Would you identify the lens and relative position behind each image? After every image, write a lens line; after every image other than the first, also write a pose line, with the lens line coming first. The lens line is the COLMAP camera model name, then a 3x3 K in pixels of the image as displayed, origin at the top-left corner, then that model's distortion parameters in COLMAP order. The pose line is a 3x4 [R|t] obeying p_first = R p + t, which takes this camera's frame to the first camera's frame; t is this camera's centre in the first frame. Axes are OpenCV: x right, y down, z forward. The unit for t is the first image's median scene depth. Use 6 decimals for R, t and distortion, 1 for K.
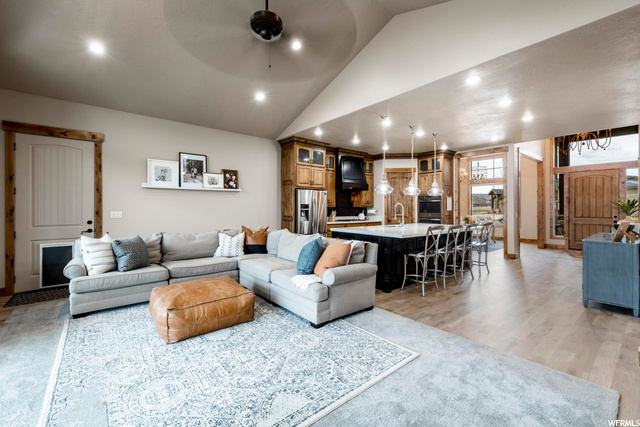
lens RADIAL K [[266.7, 0, 317.9], [0, 266.7, 211.6], [0, 0, 1]] dist [0.011857, -0.003946]
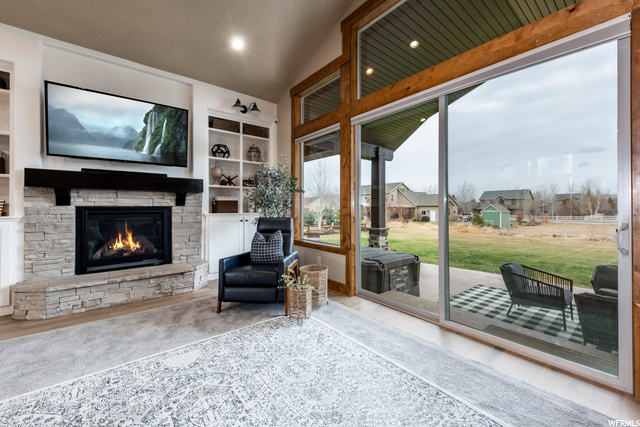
lens RADIAL K [[254.6, 0, 320.8], [0, 254.6, 209.4], [0, 0, 1]] dist [0.010832, -0.003204]
pose [[-0.999987, -0.001708, 0.004756, -0.220533], [-0.001599, 0.999740, 0.022763, 0.012265], [-0.004794, 0.022755, -0.999730, 0.646175]]
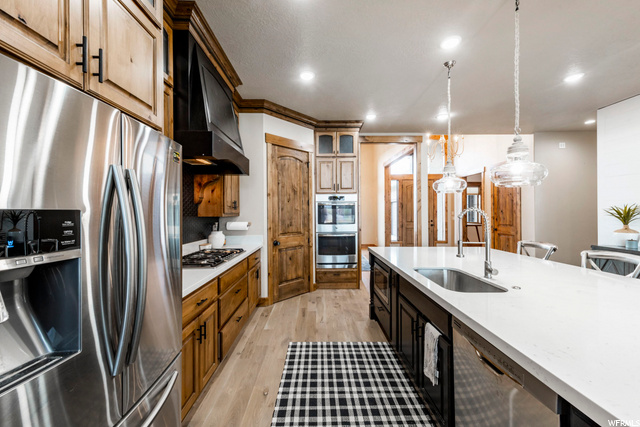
lens RADIAL K [[254.6, 0, 317.5], [0, 254.6, 211.6], [0, 0, 1]] dist [0.010832, -0.003204]
pose [[0.625095, -0.002770, 0.780544, -0.066441], [0.015240, 0.999846, -0.008656, -0.027666], [-0.780400, 0.017306, 0.625042, 0.975516]]
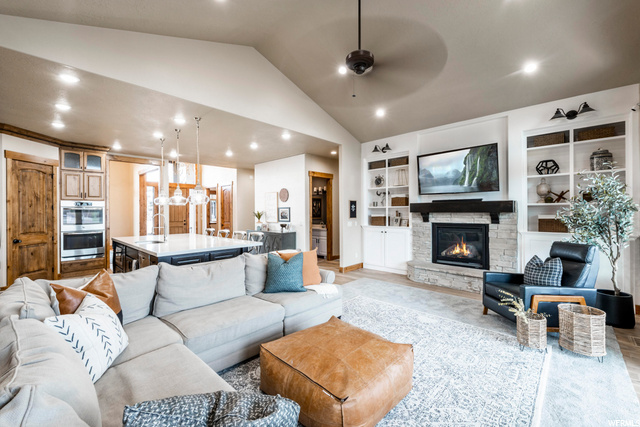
lens RADIAL K [[266.7, 0, 326.9], [0, 266.7, 210.6], [0, 0, 1]] dist [0.011857, -0.003946]
pose [[-0.141754, 0.002318, 0.989899, -0.609572], [0.017513, 0.999847, 0.000167, -0.032372], [-0.989747, 0.017360, -0.141773, 0.616342]]
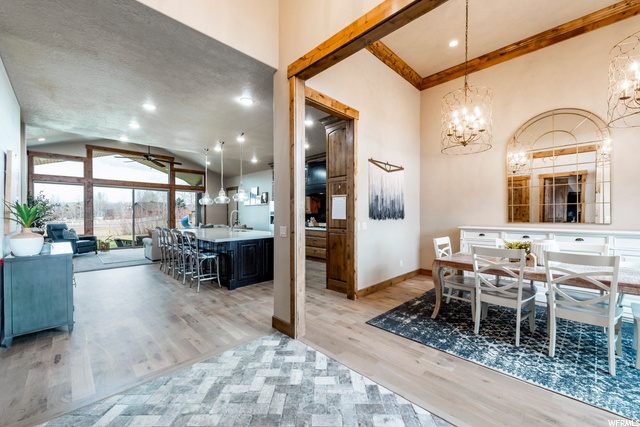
lens RADIAL K [[254.6, 0, 324.7], [0, 254.6, 216.3], [0, 0, 1]] dist [0.010832, -0.003204]
pose [[0.118849, 0.006507, -0.992891, 1.445183], [-0.014812, 0.999879, 0.004779, -0.016909], [0.992802, 0.014139, 0.118931, 1.276042]]
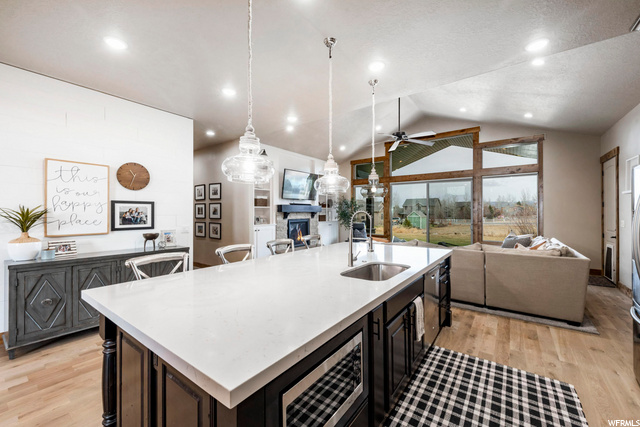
lens RADIAL K [[254.6, 0, 318.9], [0, 254.6, 205.5], [0, 0, 1]] dist [0.010832, -0.003204]
pose [[-0.970171, -0.005919, -0.242348, 0.469653], [-0.002928, 0.999915, -0.012700, -0.035411], [0.242403, -0.011611, -0.970106, 1.395194]]
